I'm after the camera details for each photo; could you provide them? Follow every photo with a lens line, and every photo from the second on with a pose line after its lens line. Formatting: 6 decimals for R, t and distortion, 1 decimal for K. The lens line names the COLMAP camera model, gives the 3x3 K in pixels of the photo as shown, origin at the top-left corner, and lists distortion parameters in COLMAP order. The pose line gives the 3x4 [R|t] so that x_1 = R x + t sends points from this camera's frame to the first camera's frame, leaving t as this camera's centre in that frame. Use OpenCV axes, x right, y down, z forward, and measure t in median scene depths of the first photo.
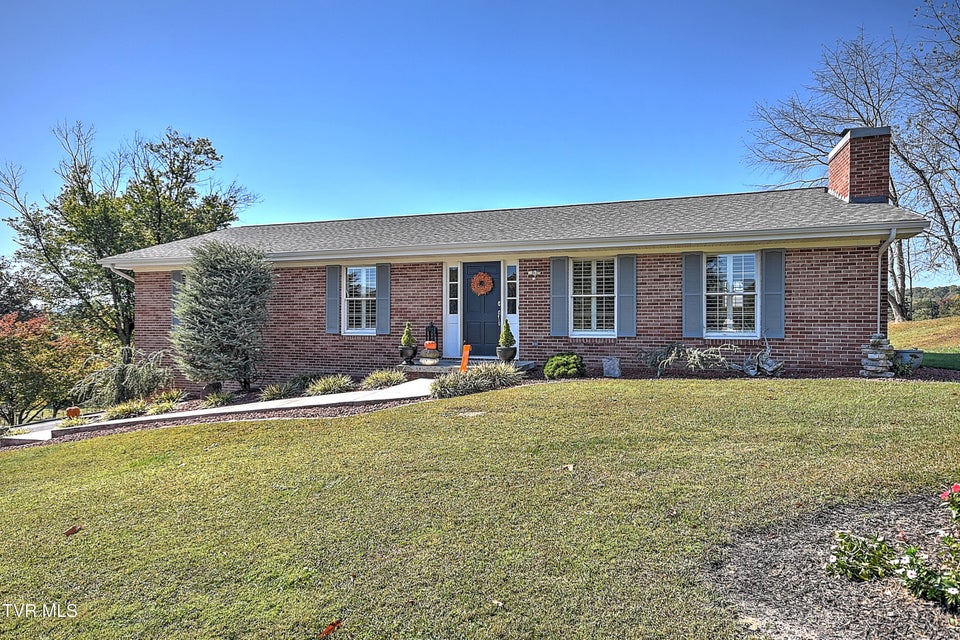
lens RADIAL K [[560.7, 0, 476.9], [0, 560.7, 319.1], [0, 0, 1]] dist [0.029581, 0.000784]
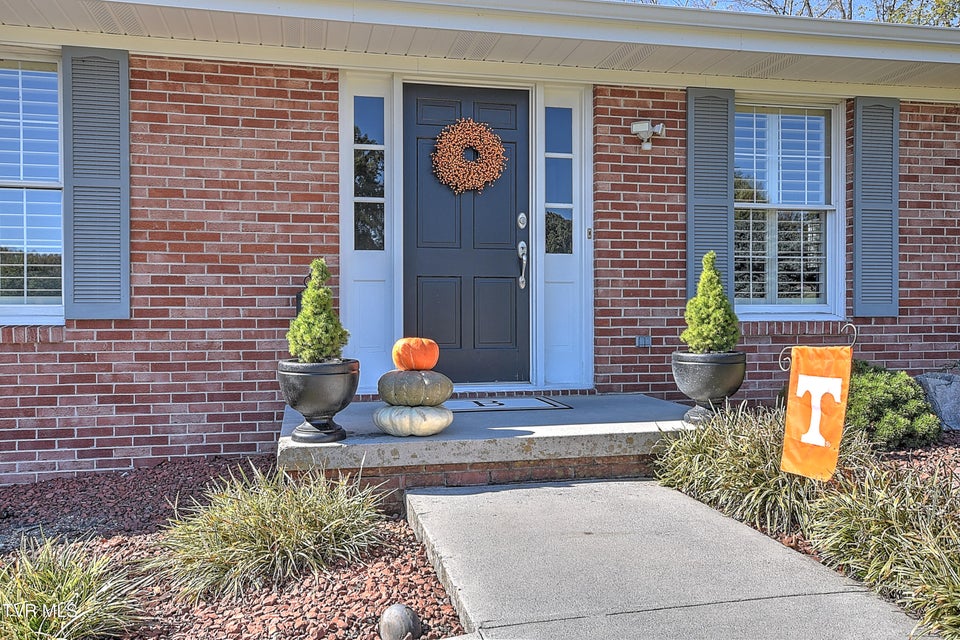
lens RADIAL K [[803.9, 0, 474.6], [0, 803.9, 320.2], [0, 0, 1]] dist [0.026417, 0.000874]
pose [[0.850461, -0.008260, 0.525973, -0.230642], [0.002175, 0.999923, 0.012186, 0.024527], [-0.526034, -0.009220, 0.850414, 0.619846]]
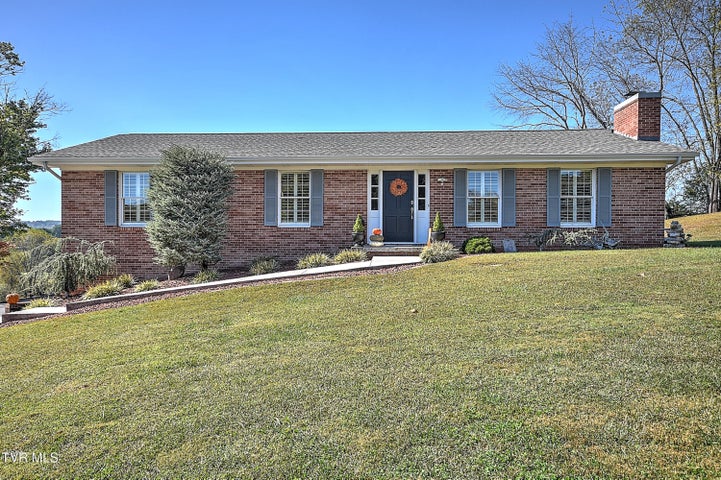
lens RADIAL K [[503.9, 0, 355.5], [0, 503.9, 242.4], [0, 0, 1]] dist [0.031961, 0.001140]
pose [[0.962972, -0.001409, 0.269597, -0.412712], [-0.002768, 0.999882, 0.015113, 0.049248], [-0.269586, -0.015299, 0.962855, -0.115052]]
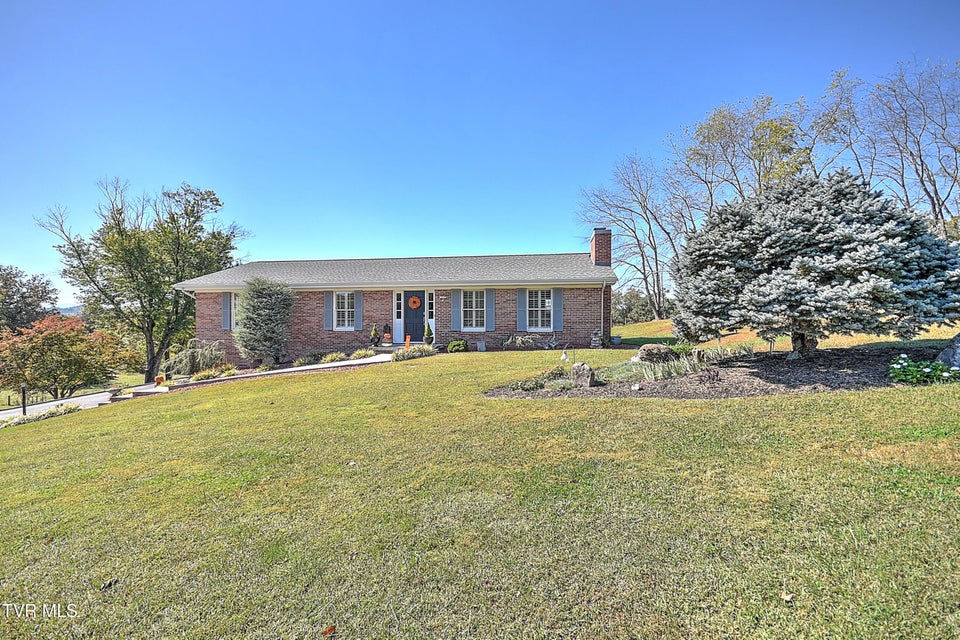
lens RADIAL K [[416.1, 0, 470.3], [0, 416.1, 320.6], [0, 0, 1]] dist [0.011480, -0.003690]
pose [[0.987882, -0.002604, 0.155183, -0.023158], [0.001269, 0.999961, 0.008700, -0.015304], [-0.155199, -0.008398, 0.987847, -0.380545]]
